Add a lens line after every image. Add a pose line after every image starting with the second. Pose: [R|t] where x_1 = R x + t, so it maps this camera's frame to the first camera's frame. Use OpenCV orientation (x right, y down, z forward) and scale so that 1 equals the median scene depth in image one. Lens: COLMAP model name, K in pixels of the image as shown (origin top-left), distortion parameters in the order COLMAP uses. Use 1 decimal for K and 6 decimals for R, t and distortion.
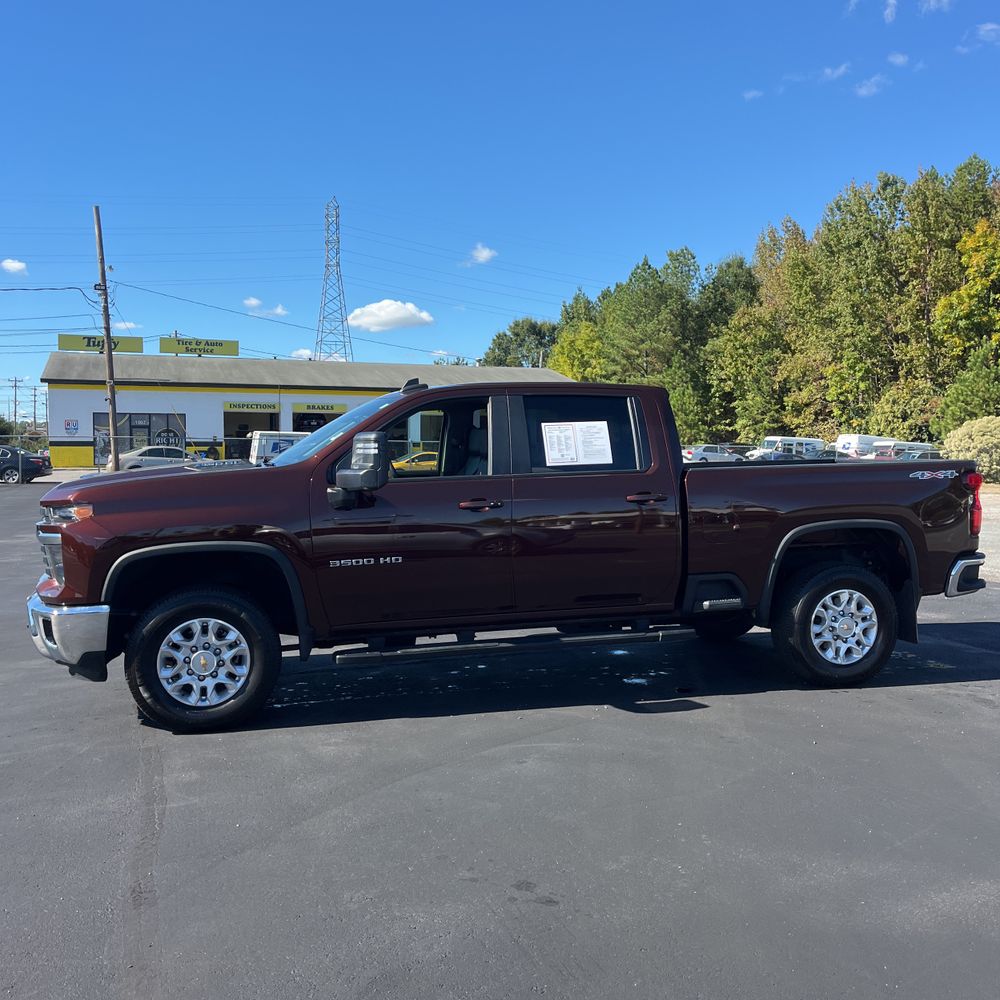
lens RADIAL K [[993.8, 0, 499.1], [0, 993.8, 496.7], [0, 0, 1]] dist [0.077168, -0.100055]
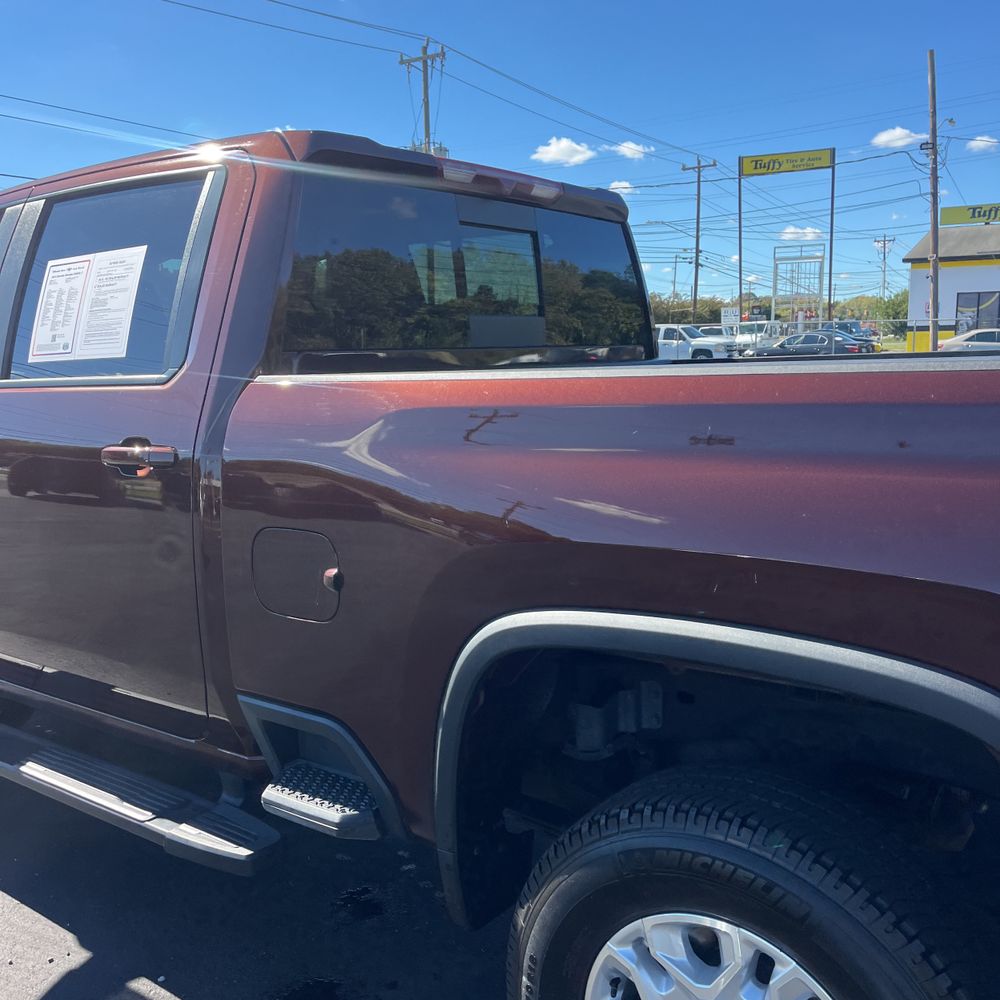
lens RADIAL K [[993.8, 0, 499.1], [0, 993.8, 496.7], [0, 0, 1]] dist [0.077168, -0.100055]
pose [[0.621222, 0.112321, -0.775543, 0.055105], [-0.024619, 0.991983, 0.123947, -0.003499], [0.783248, -0.057906, 0.619007, 0.095183]]
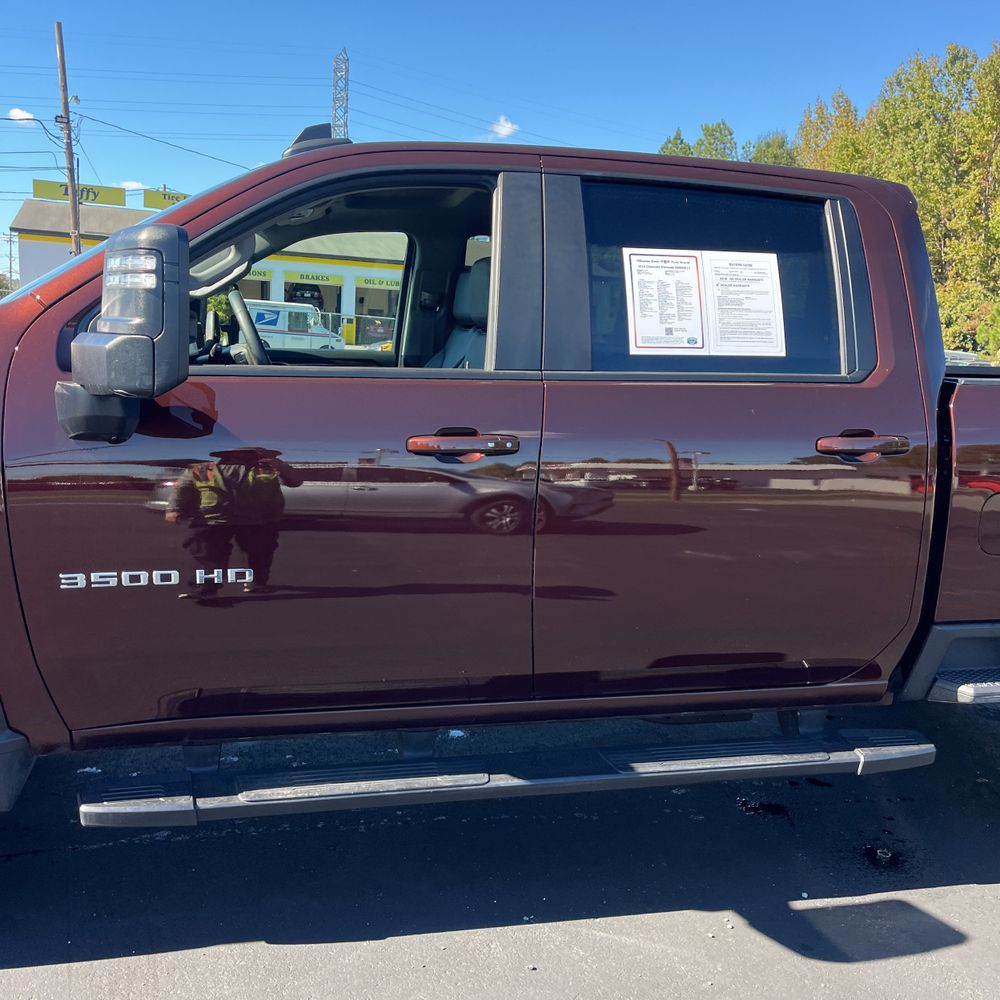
lens RADIAL K [[991.7, 0, 482.1], [0, 991.7, 513.0], [0, 0, 1]] dist [0.050988, -0.042371]
pose [[0.998233, 0.057929, -0.013270, -0.000396], [-0.055739, 0.990068, 0.129067, -0.001712], [0.020615, -0.128099, 0.991547, 0.062679]]
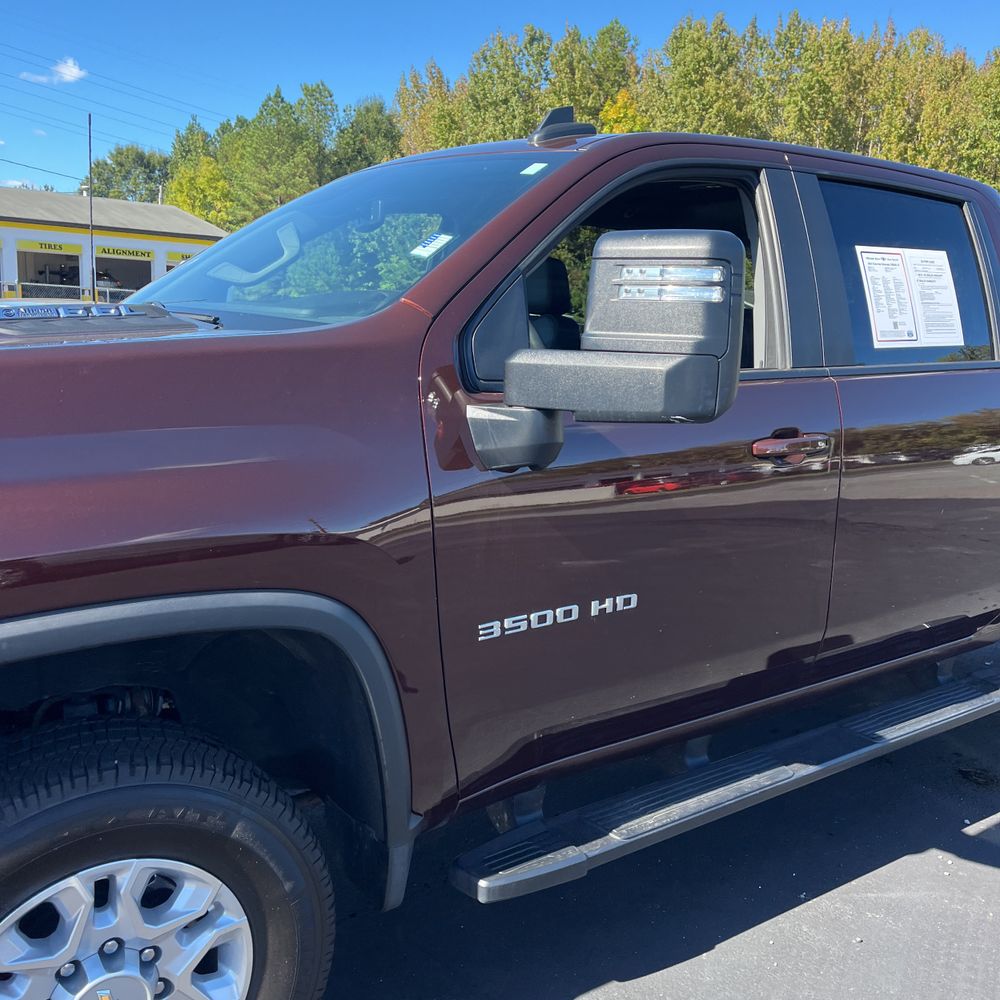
lens RADIAL K [[1000.7, 0, 477.9], [0, 1000.7, 510.9], [0, 0, 1]] dist [0.041264, -0.012722]
pose [[0.932873, -0.027491, 0.359155, -0.028959], [-0.026754, 0.989041, 0.145197, -0.002186], [-0.359211, -0.145059, 0.921914, 0.069694]]
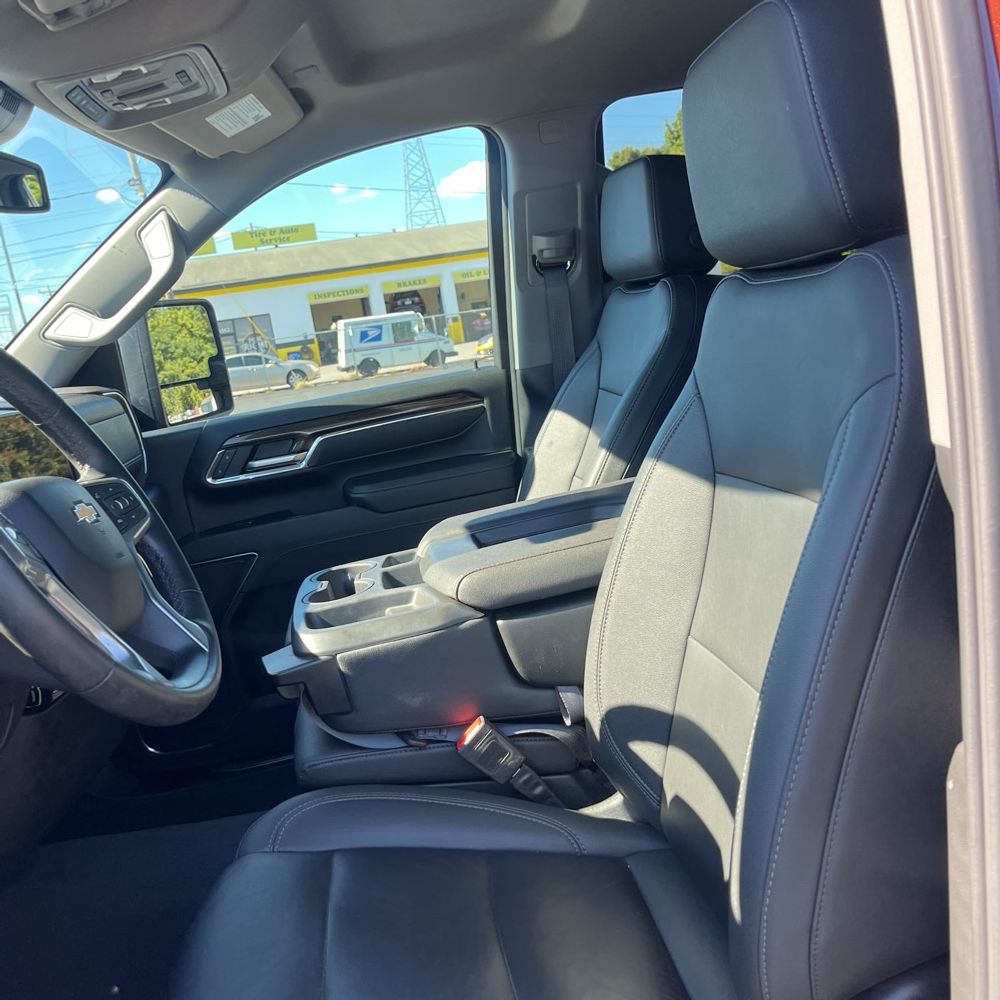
lens RADIAL K [[980.3, 0, 513.5], [0, 980.3, 532.8], [0, 0, 1]] dist [0.095865, -0.276609]
pose [[0.983748, -0.125936, -0.127981, -0.003905], [0.146361, 0.975323, 0.165295, -0.003531], [0.104007, -0.181340, 0.977905, 0.097641]]
